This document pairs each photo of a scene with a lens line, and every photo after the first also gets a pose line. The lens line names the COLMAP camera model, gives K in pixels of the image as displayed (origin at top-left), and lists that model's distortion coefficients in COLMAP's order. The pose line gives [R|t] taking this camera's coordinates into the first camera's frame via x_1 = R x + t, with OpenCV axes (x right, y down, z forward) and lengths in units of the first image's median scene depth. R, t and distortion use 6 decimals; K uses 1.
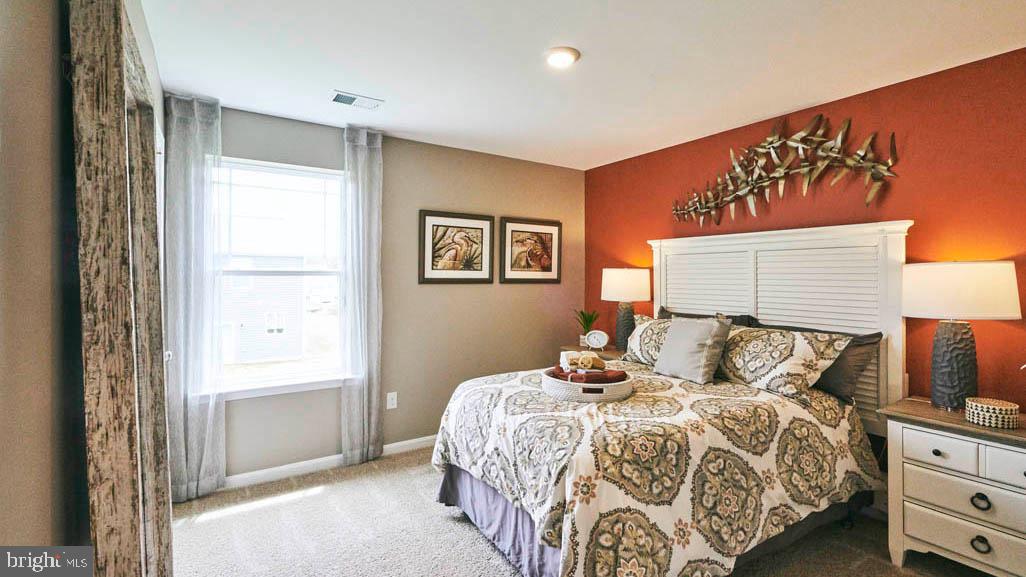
lens RADIAL K [[466.3, 0, 527.3], [0, 466.3, 282.1], [0, 0, 1]] dist [0.003443, 0.000414]
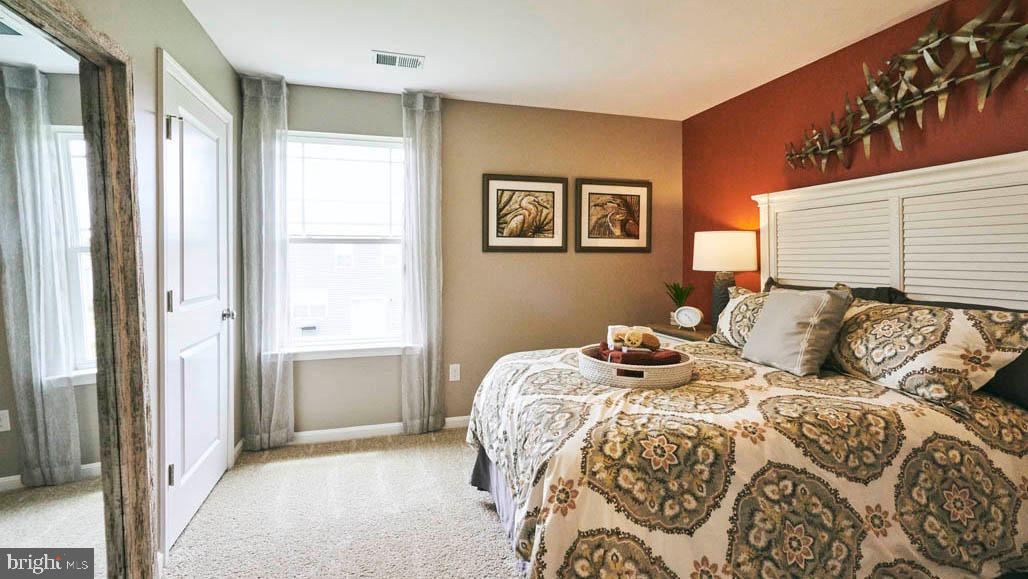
lens RADIAL K [[467.2, 0, 527.4], [0, 467.2, 267.3], [0, 0, 1]] dist [0.000571, -0.000109]
pose [[0.951007, -0.002838, -0.309157, 0.168937], [0.004508, 0.999979, 0.004690, 0.034988], [0.309137, -0.005854, 0.951000, 0.139328]]
